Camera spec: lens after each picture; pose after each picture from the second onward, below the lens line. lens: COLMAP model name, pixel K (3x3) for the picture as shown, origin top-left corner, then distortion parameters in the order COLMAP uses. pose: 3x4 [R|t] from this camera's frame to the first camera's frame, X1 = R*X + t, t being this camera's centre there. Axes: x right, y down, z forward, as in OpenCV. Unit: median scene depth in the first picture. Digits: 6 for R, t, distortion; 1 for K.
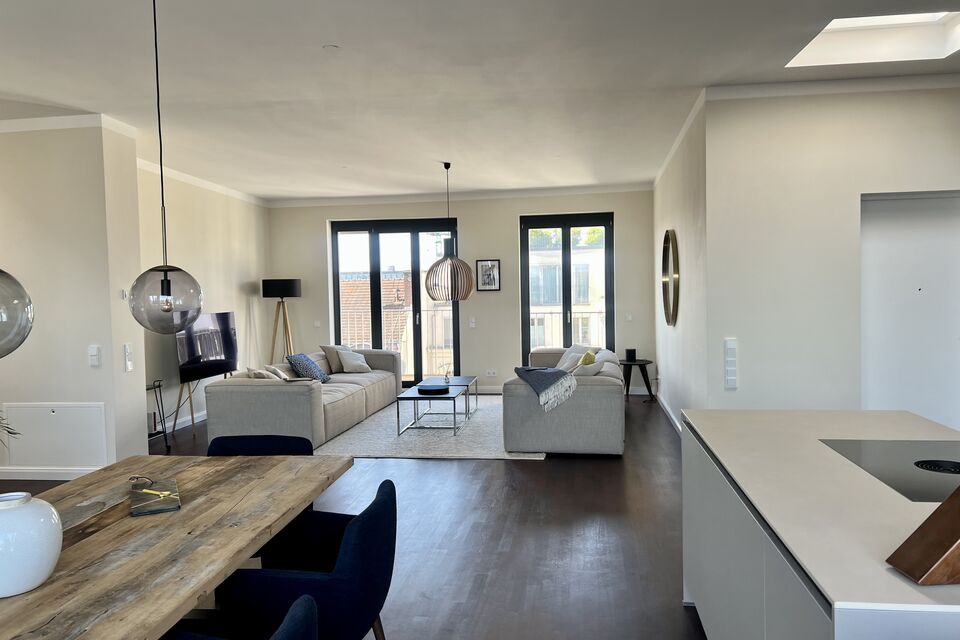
lens RADIAL K [[731.0, 0, 480.0], [0, 731.0, 320.0], [0, 0, 1]] dist [-0.001522, -0.001093]
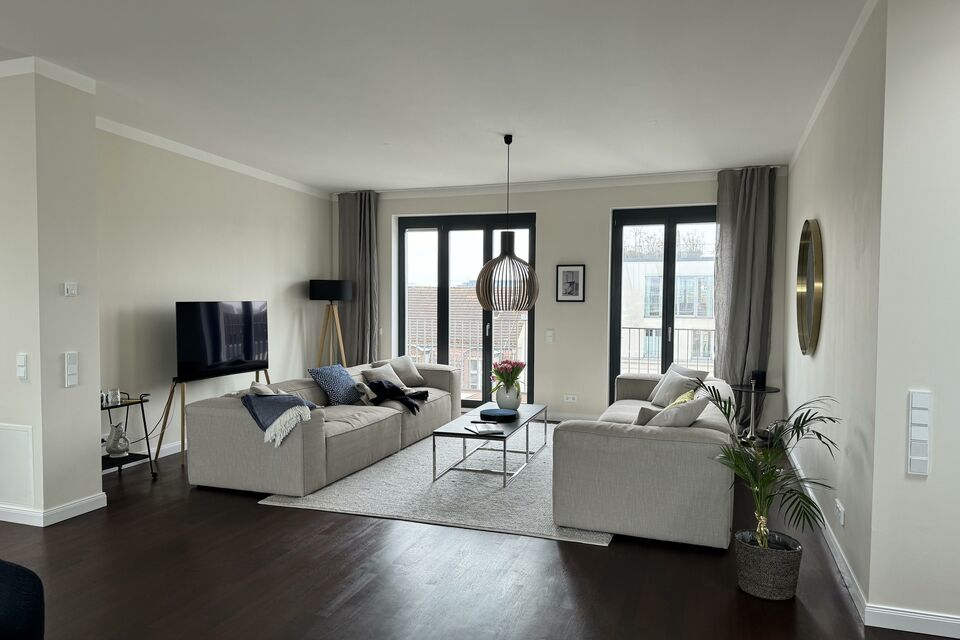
lens RADIAL K [[656.5, 0, 477.4], [0, 656.5, 312.5], [0, 0, 1]] dist [0.042835, -0.119954]
pose [[0.979049, 0.032420, -0.201025, 0.064602], [-0.036450, 0.999201, -0.016378, -0.010120], [0.200334, 0.023362, 0.979449, 0.271323]]
